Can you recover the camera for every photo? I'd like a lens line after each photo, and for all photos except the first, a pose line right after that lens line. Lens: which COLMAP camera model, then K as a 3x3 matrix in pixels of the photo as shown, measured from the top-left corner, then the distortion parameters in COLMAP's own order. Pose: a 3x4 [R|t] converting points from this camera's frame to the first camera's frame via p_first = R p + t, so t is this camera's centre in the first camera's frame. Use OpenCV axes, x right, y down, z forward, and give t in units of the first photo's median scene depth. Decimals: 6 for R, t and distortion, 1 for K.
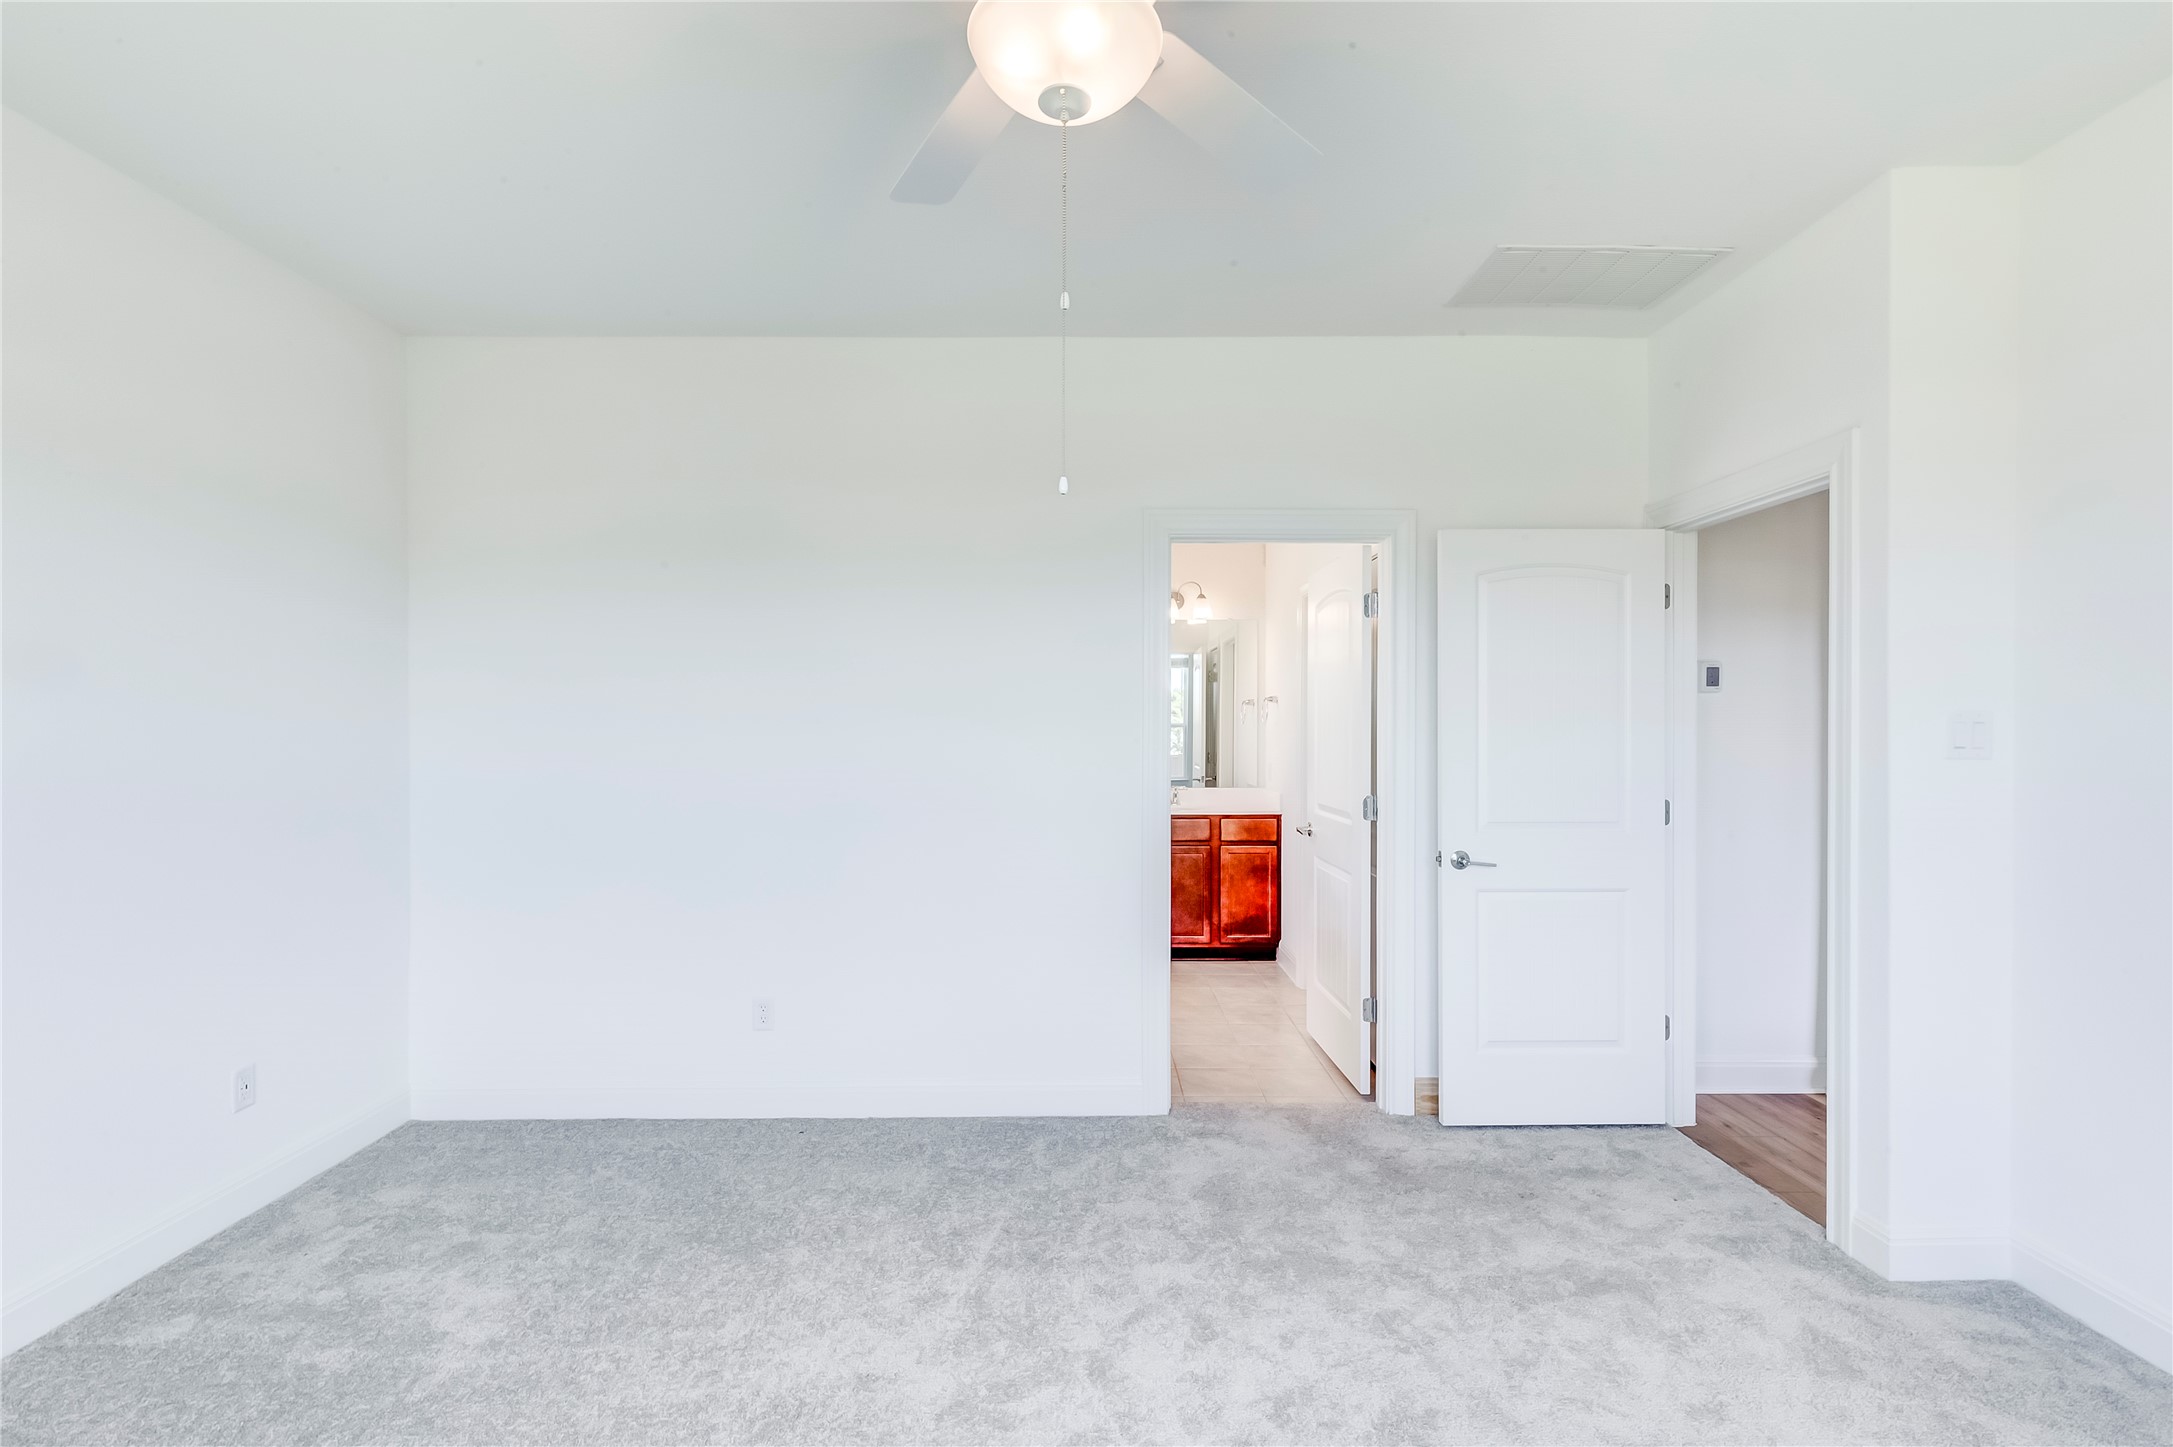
lens RADIAL K [[989.3, 0, 1077.9], [0, 989.3, 732.7], [0, 0, 1]] dist [0.007121, -0.000607]
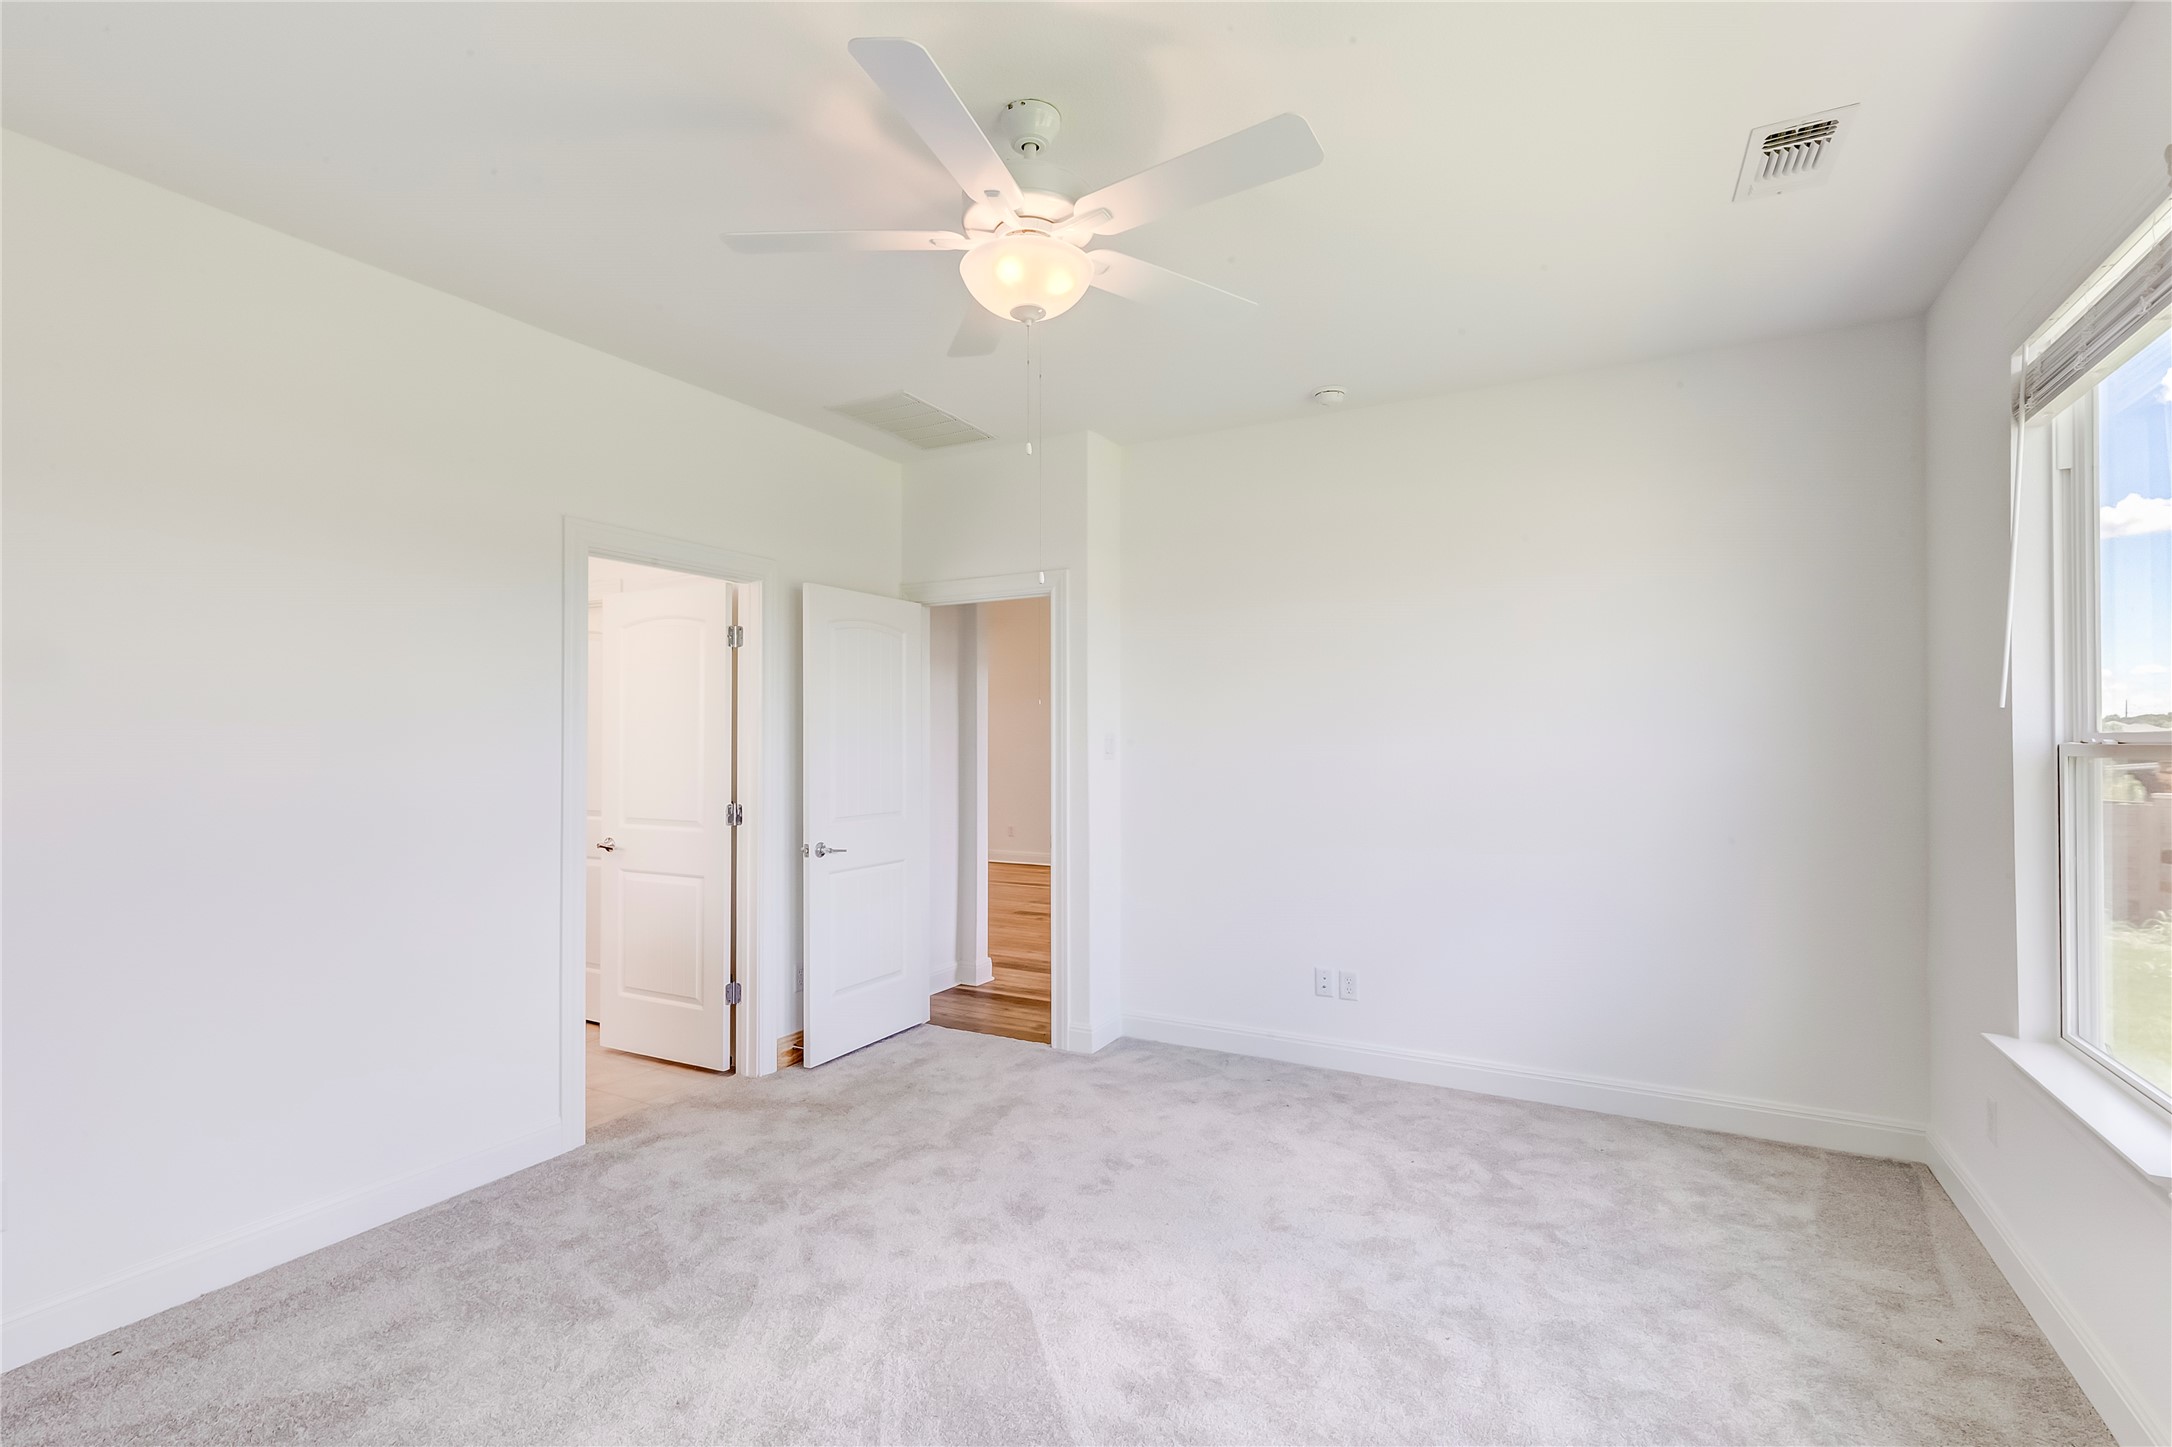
lens RADIAL K [[988.8, 0, 1091.7], [0, 988.8, 728.2], [0, 0, 1]] dist [0.007121, -0.000607]
pose [[0.493452, 0.010417, 0.869711, -0.554199], [0.007158, 0.999846, -0.016037, -0.001226], [-0.869744, 0.014139, 0.493301, 0.093289]]
